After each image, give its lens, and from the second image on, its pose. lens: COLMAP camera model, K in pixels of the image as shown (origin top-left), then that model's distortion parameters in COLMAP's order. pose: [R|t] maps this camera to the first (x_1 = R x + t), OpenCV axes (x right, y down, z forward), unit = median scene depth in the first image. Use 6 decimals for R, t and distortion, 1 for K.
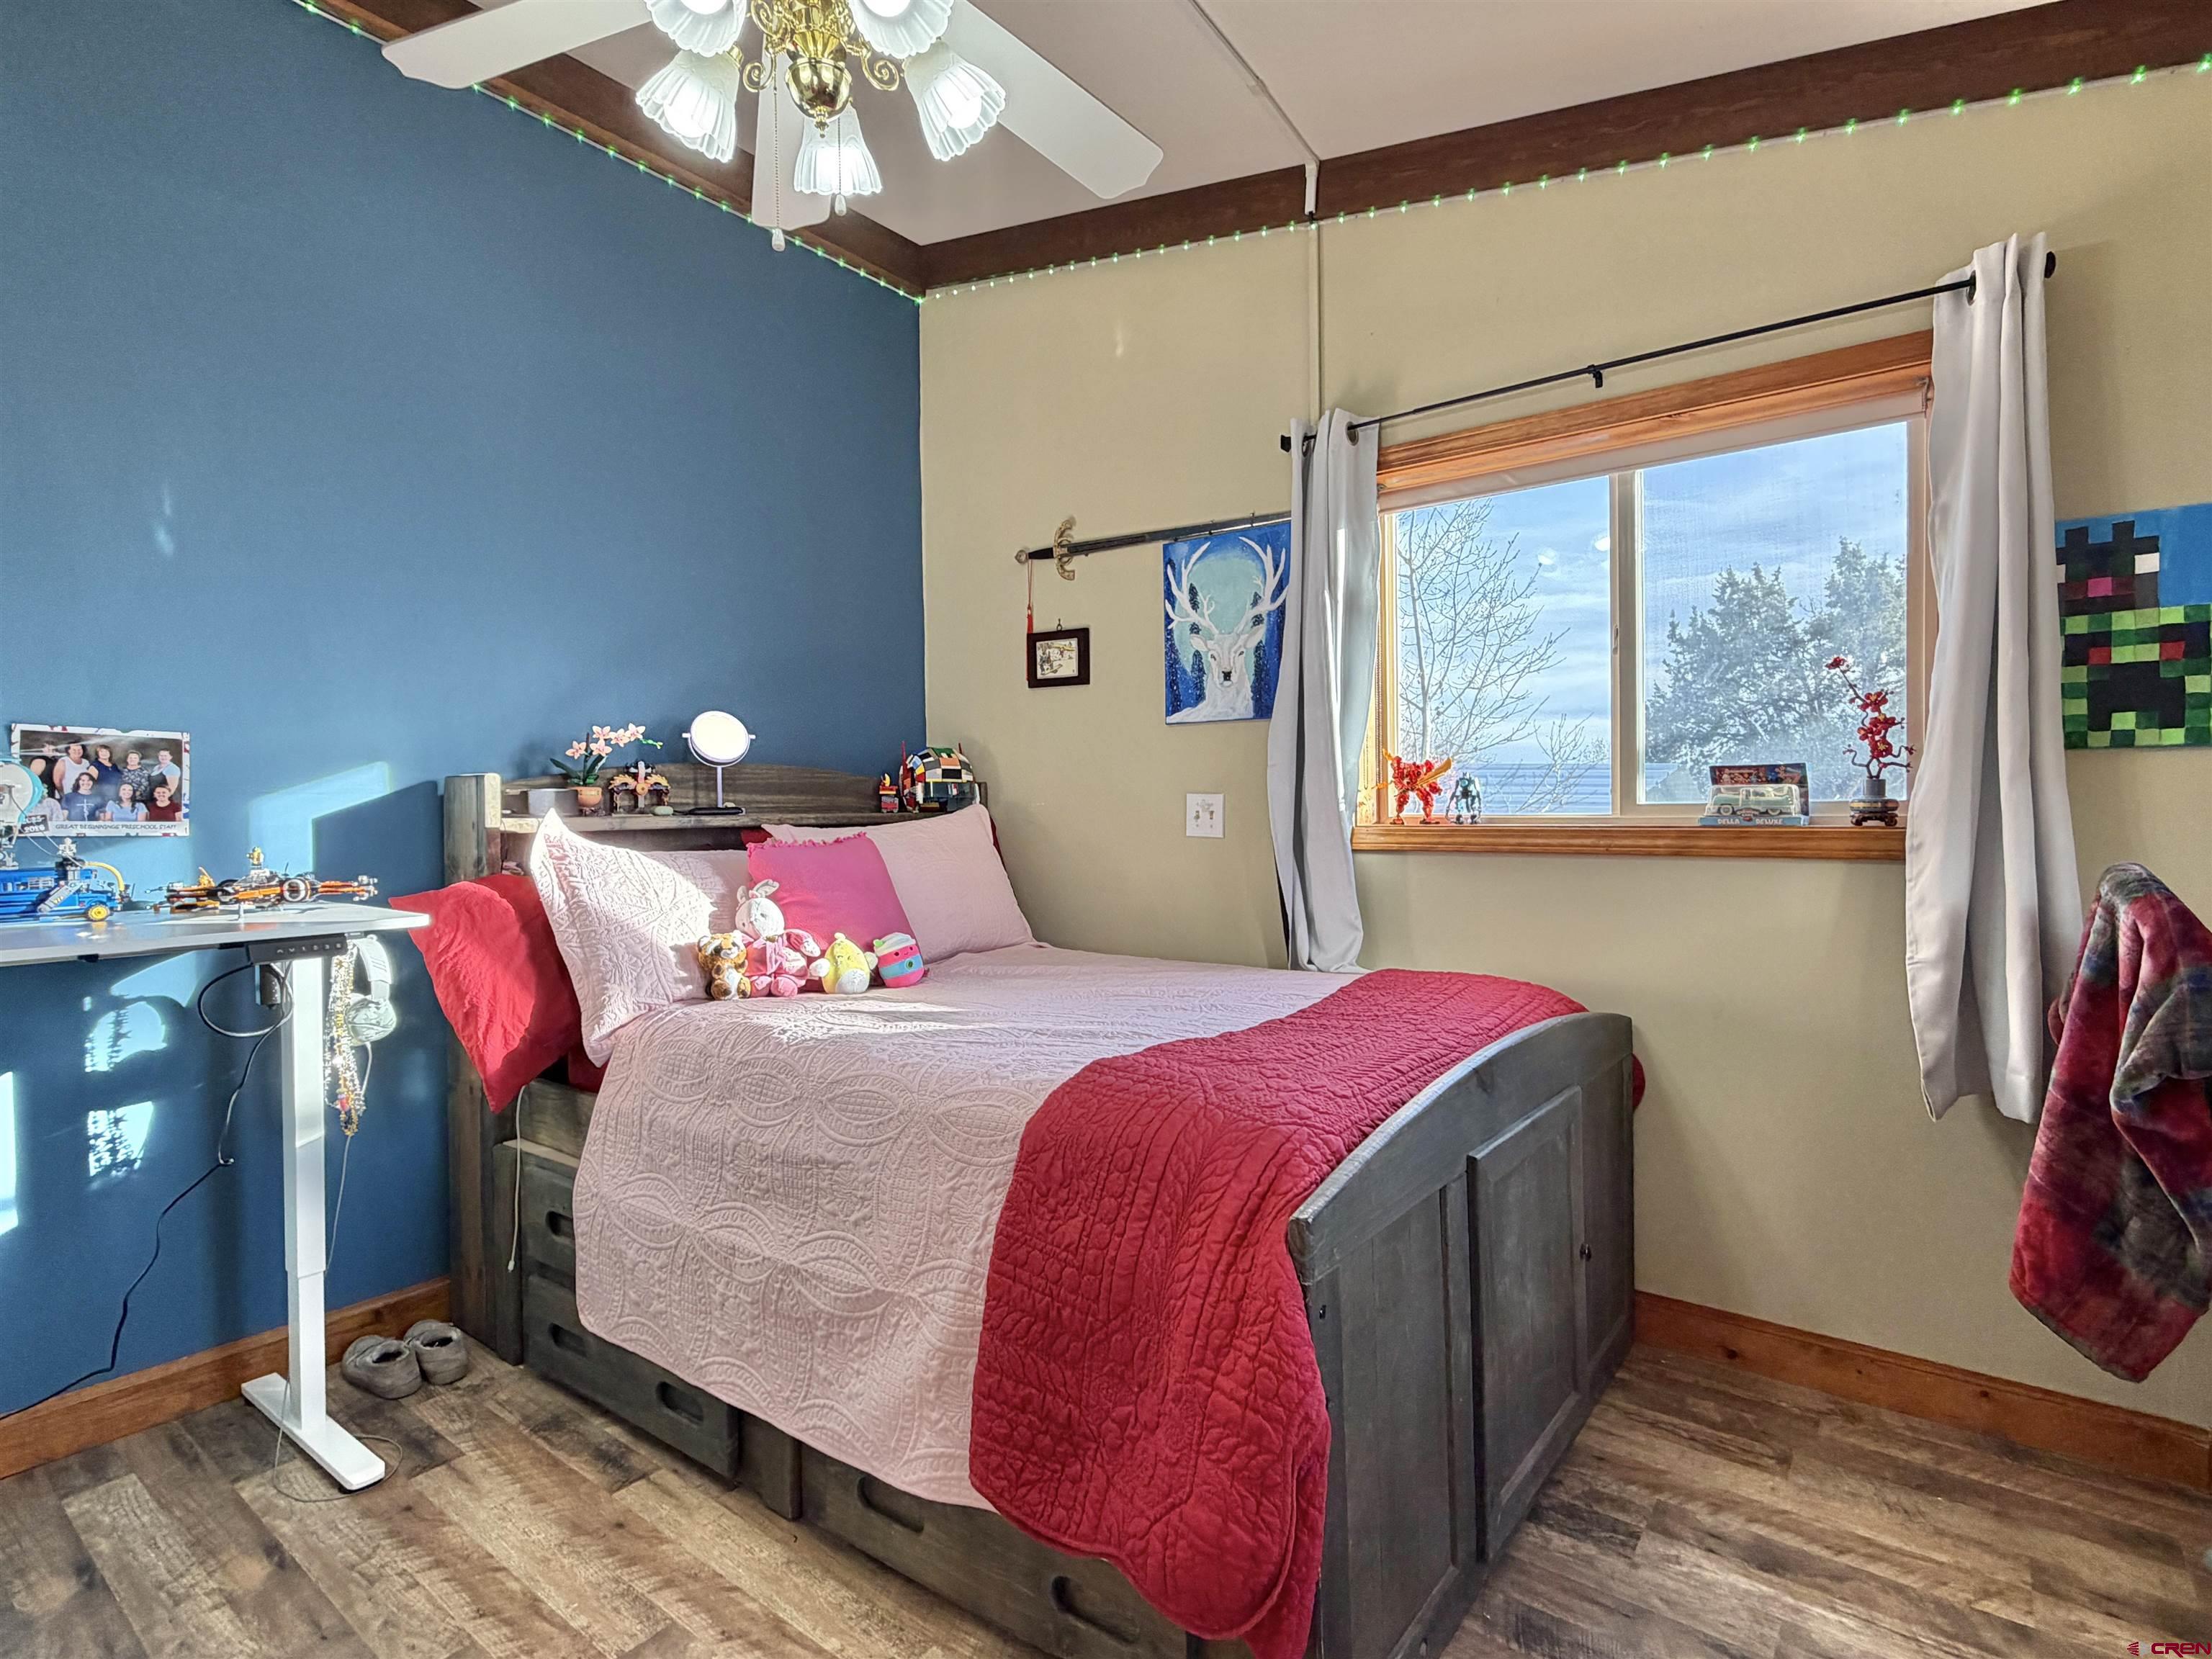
lens RADIAL K [[1114.1, 0, 1103.6], [0, 1114.1, 825.1], [0, 0, 1]] dist [0.006559, -0.001059]
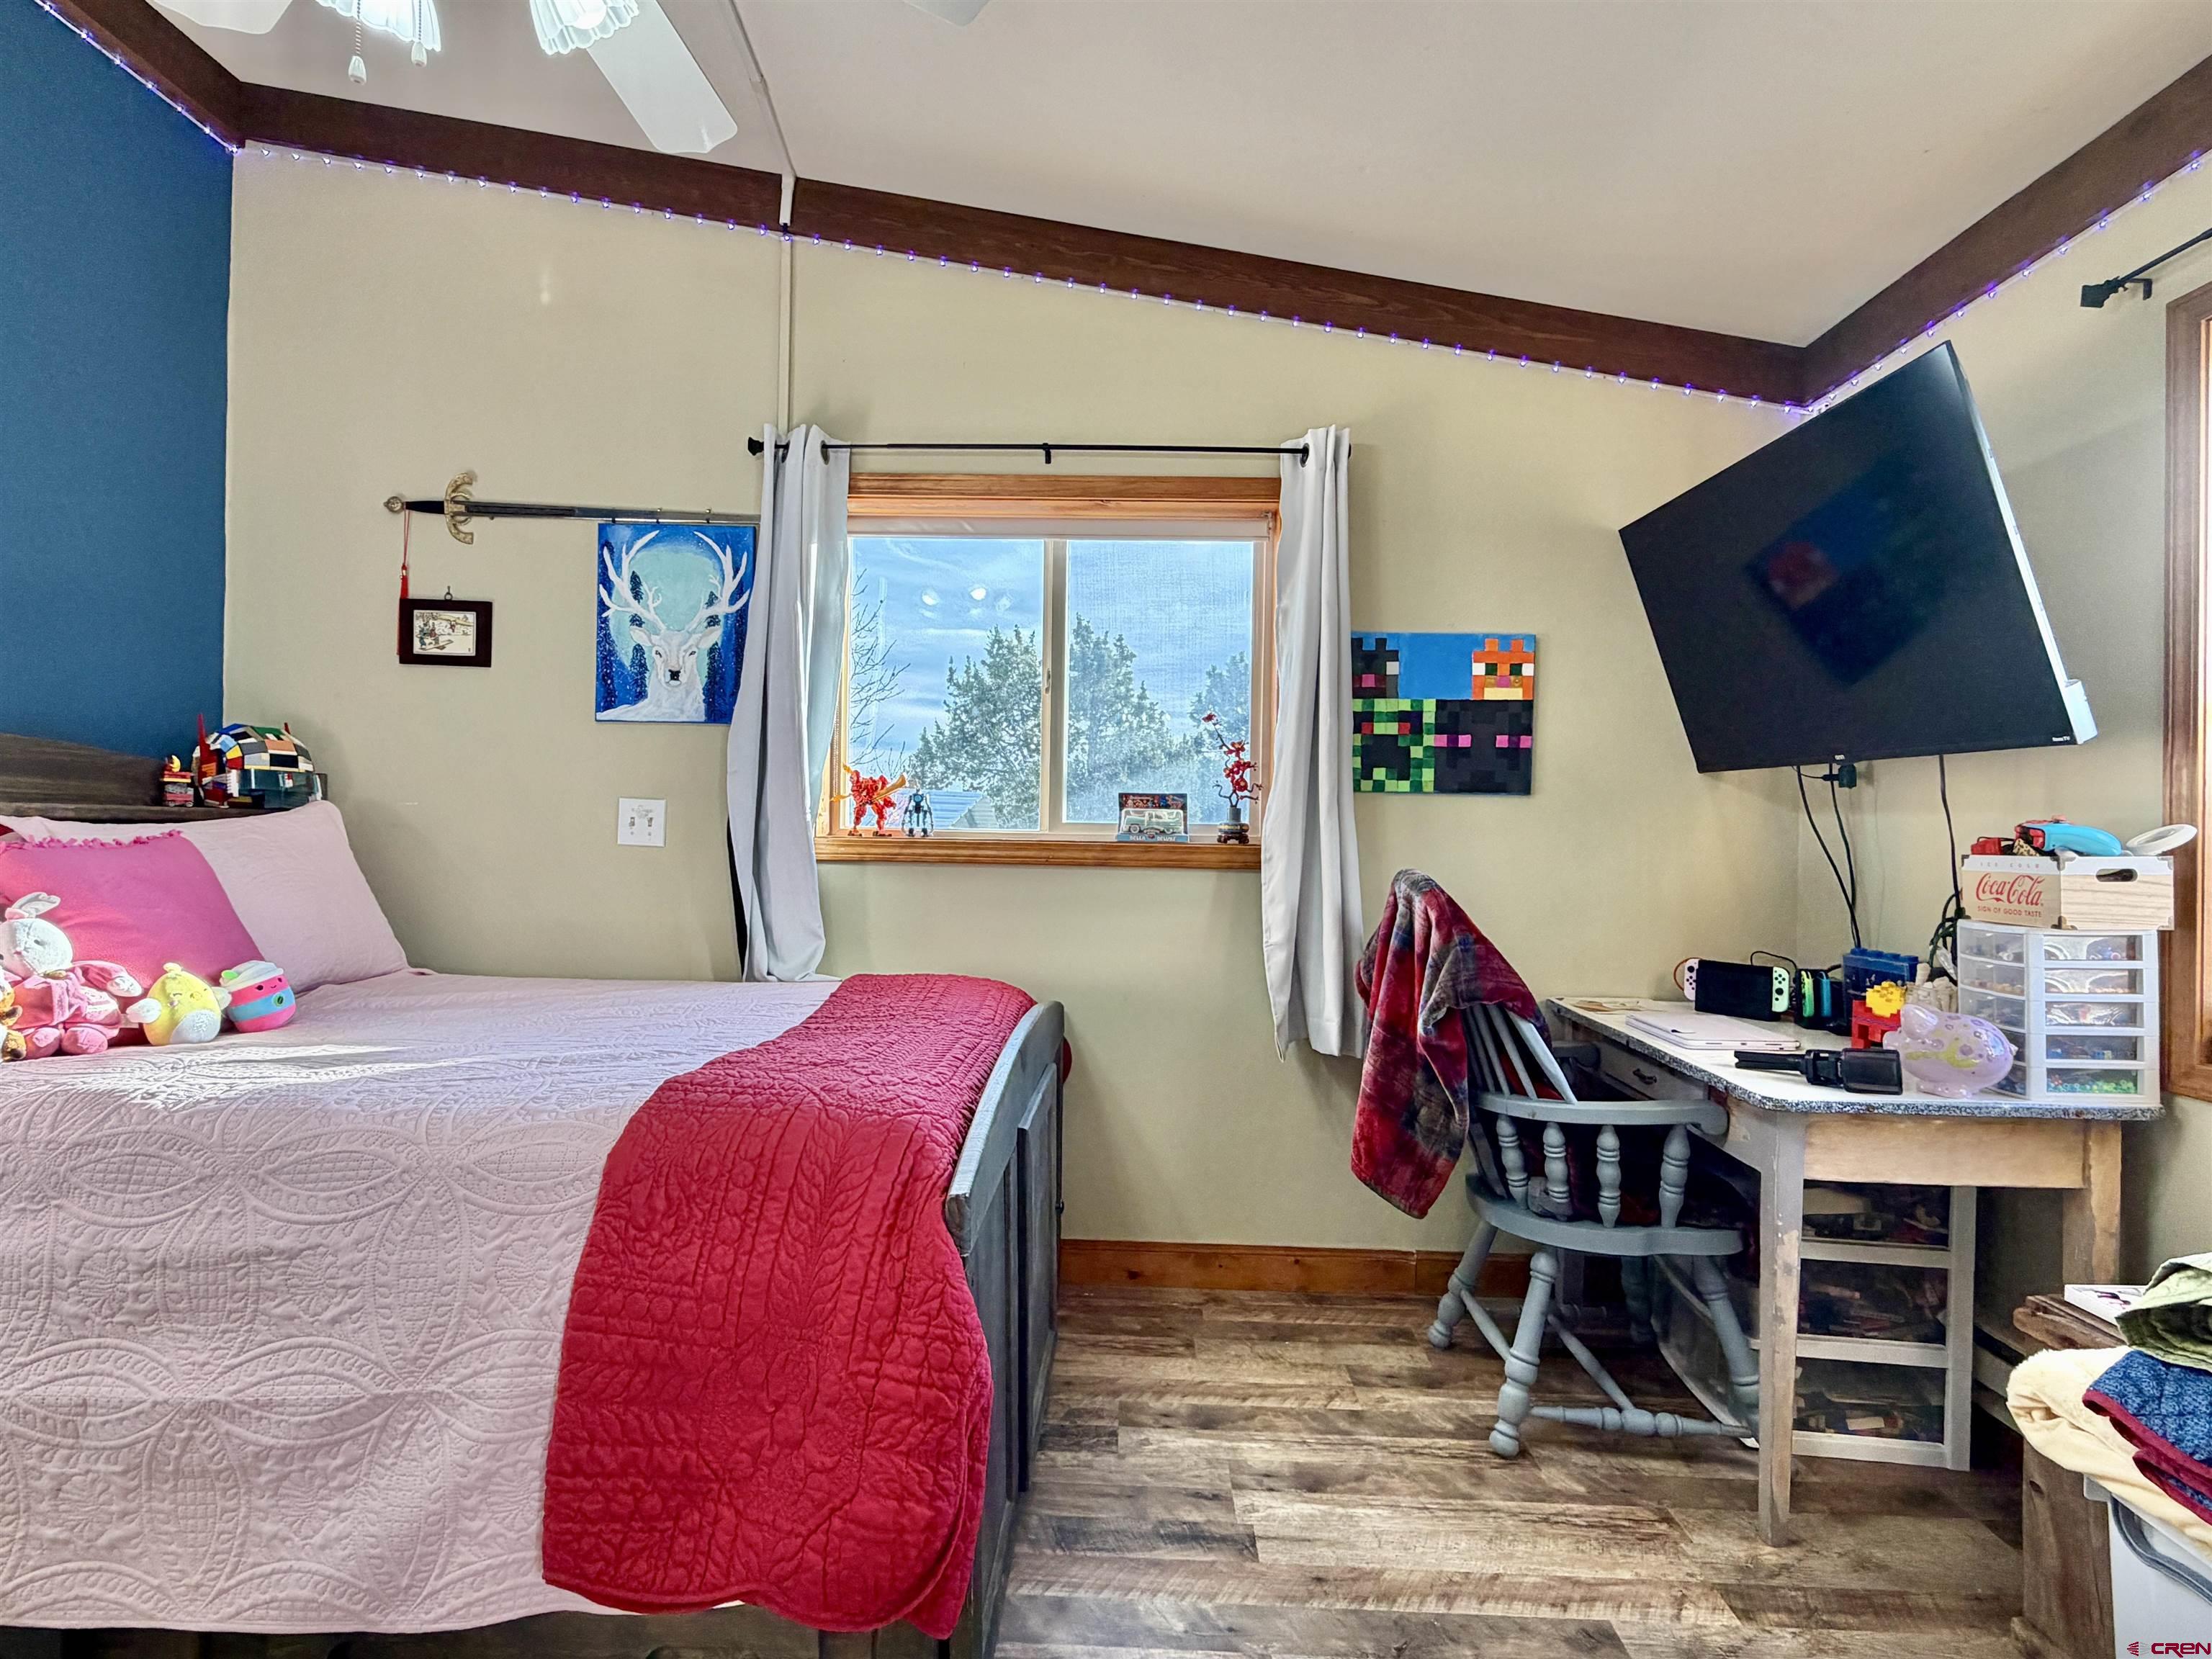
lens RADIAL K [[1114.1, 0, 1100.3], [0, 1114.1, 827.4], [0, 0, 1]] dist [0.006559, -0.001059]
pose [[0.810229, 0.027498, 0.585468, -0.211196], [-0.017571, 0.999589, -0.022632, 0.014511], [-0.585850, 0.008050, 0.810379, 0.034403]]
